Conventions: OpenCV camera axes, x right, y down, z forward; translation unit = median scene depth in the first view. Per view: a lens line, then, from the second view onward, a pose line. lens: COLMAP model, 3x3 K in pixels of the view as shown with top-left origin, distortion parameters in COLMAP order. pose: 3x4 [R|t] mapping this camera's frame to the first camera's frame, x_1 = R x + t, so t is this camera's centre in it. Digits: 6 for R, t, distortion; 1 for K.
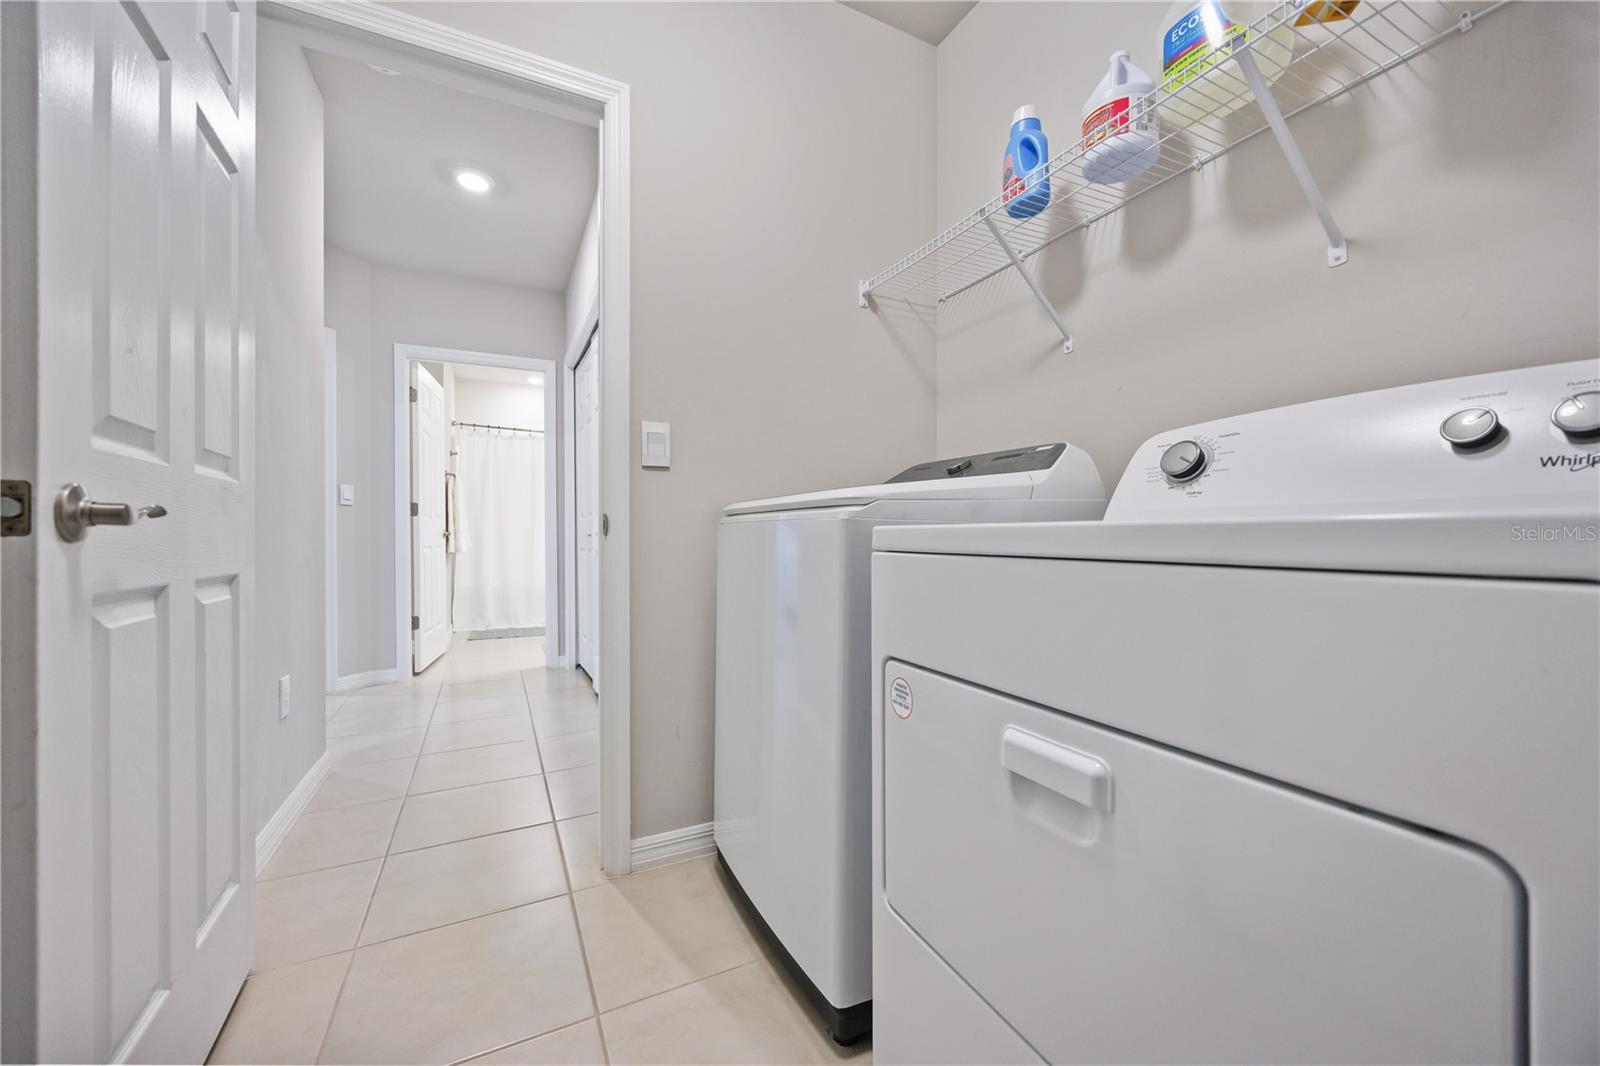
lens RADIAL K [[608.9, 0, 800.0], [0, 608.9, 533.0], [0, 0, 1]] dist [0.000243, -0.000086]
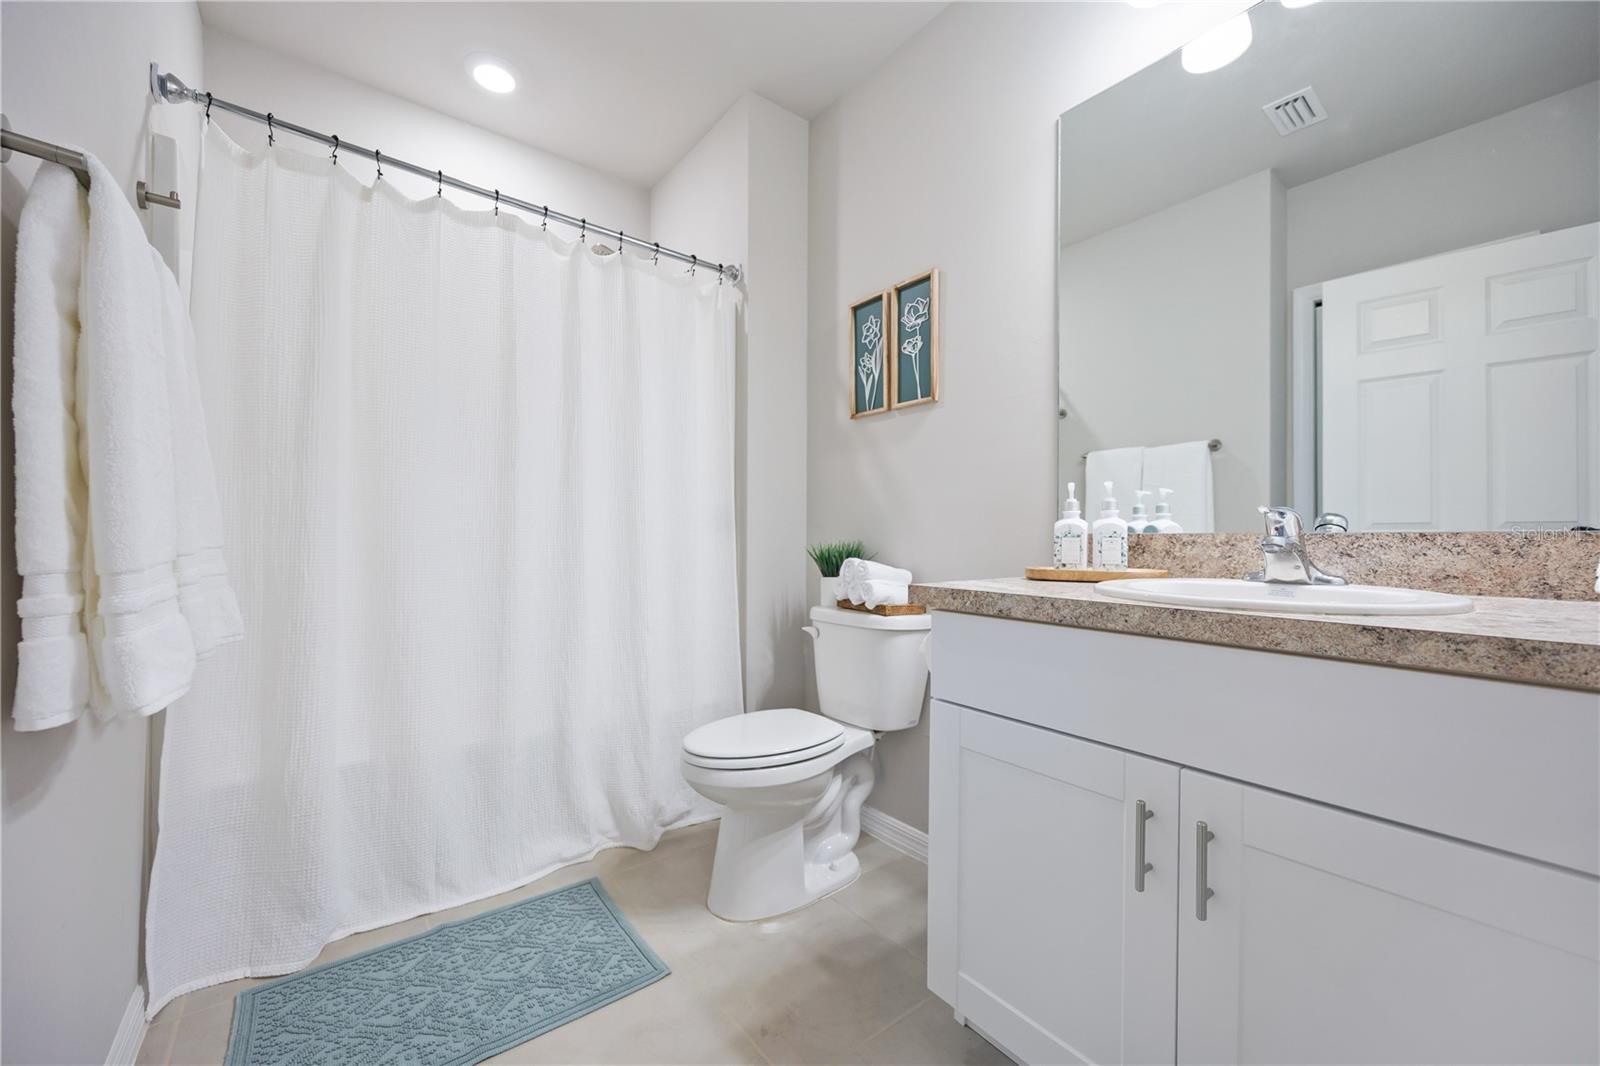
lens RADIAL K [[608.9, 0, 800.0], [0, 608.9, 533.0], [0, 0, 1]] dist [0.000243, -0.000086]
pose [[0.980464, 0.004665, 0.196644, -0.368520], [-0.004225, 0.999988, -0.002659, -0.010806], [-0.196654, 0.001776, 0.980471, 0.709968]]
